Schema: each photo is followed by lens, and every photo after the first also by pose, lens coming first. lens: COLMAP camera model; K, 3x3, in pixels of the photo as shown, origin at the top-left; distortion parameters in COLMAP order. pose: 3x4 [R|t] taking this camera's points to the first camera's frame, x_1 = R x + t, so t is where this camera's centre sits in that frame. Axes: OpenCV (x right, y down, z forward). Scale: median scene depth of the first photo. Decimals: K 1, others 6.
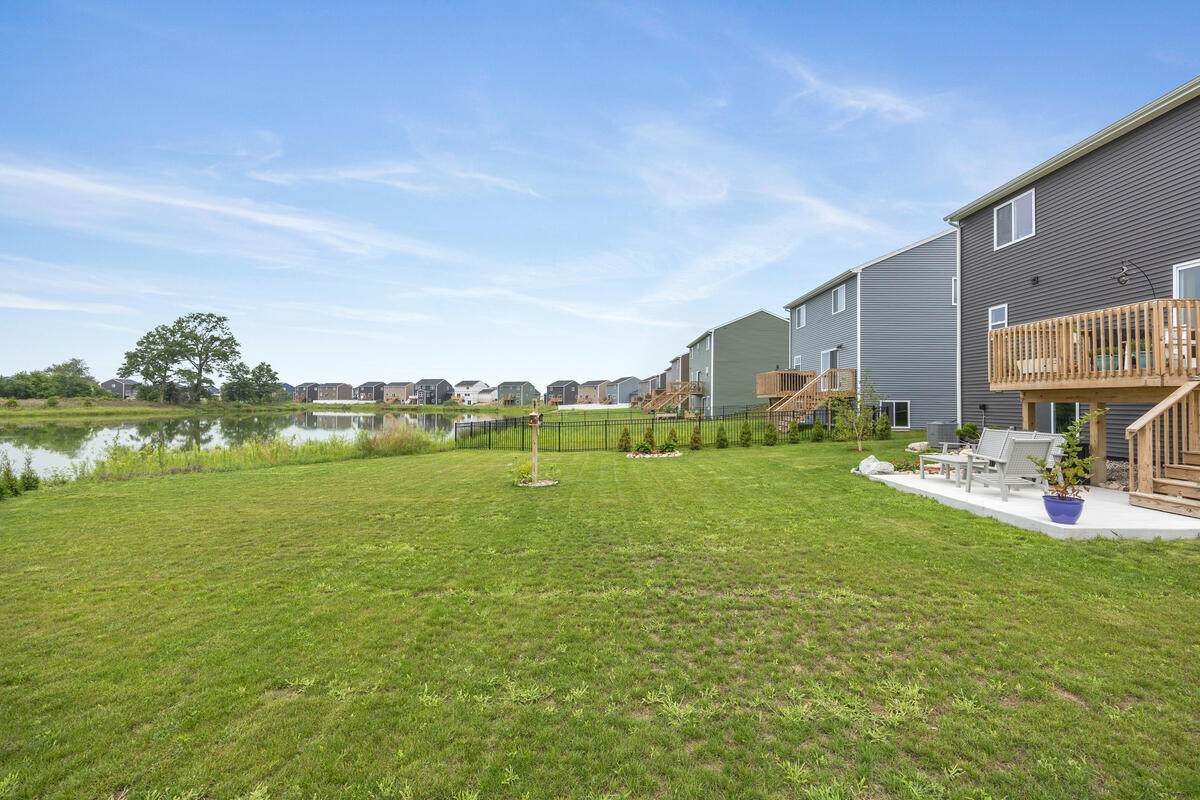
lens RADIAL K [[474.9, 0, 597.5], [0, 474.9, 396.4], [0, 0, 1]] dist [-0.001070, -0.000134]
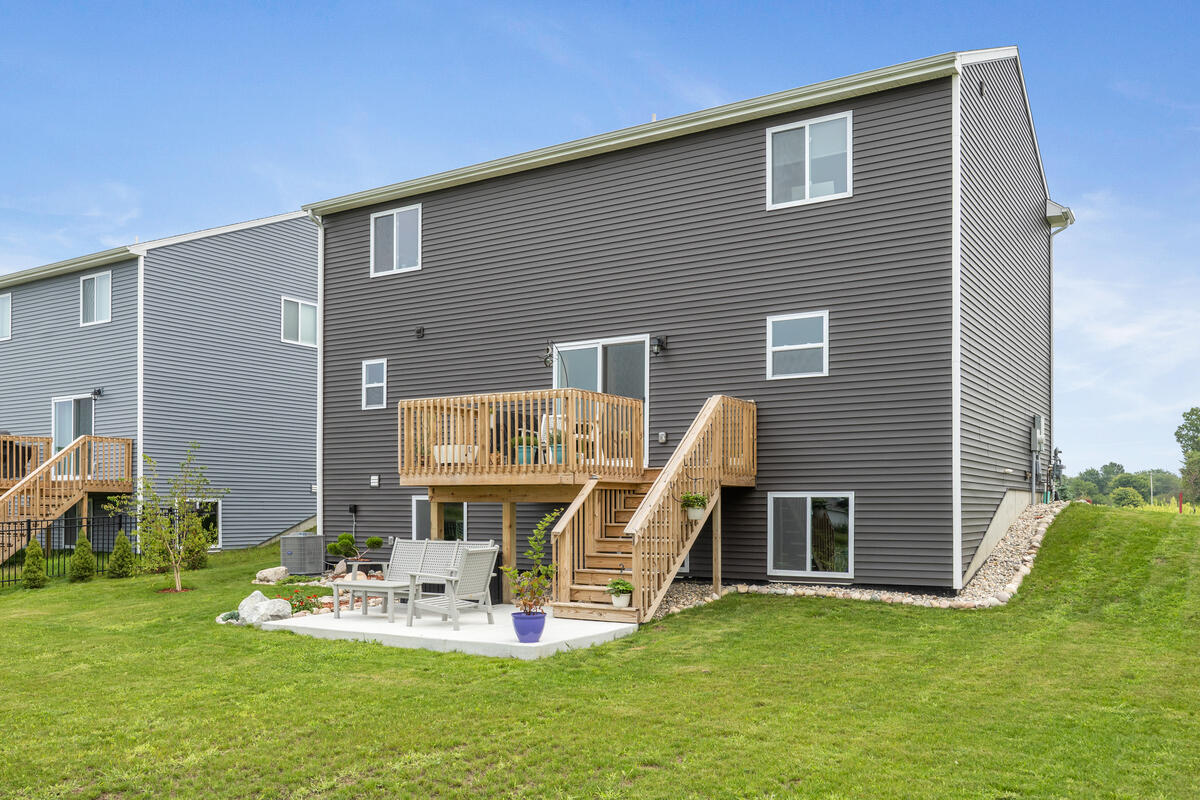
lens RADIAL K [[1013.2, 0, 600.2], [0, 1013.2, 506.5], [0, 0, 1]] dist [0.003526, 0.000919]
pose [[0.510450, -0.004792, 0.859894, -0.373073], [-0.009285, 0.999895, 0.011084, -0.000427], [-0.859857, -0.013642, 0.510352, -0.032049]]
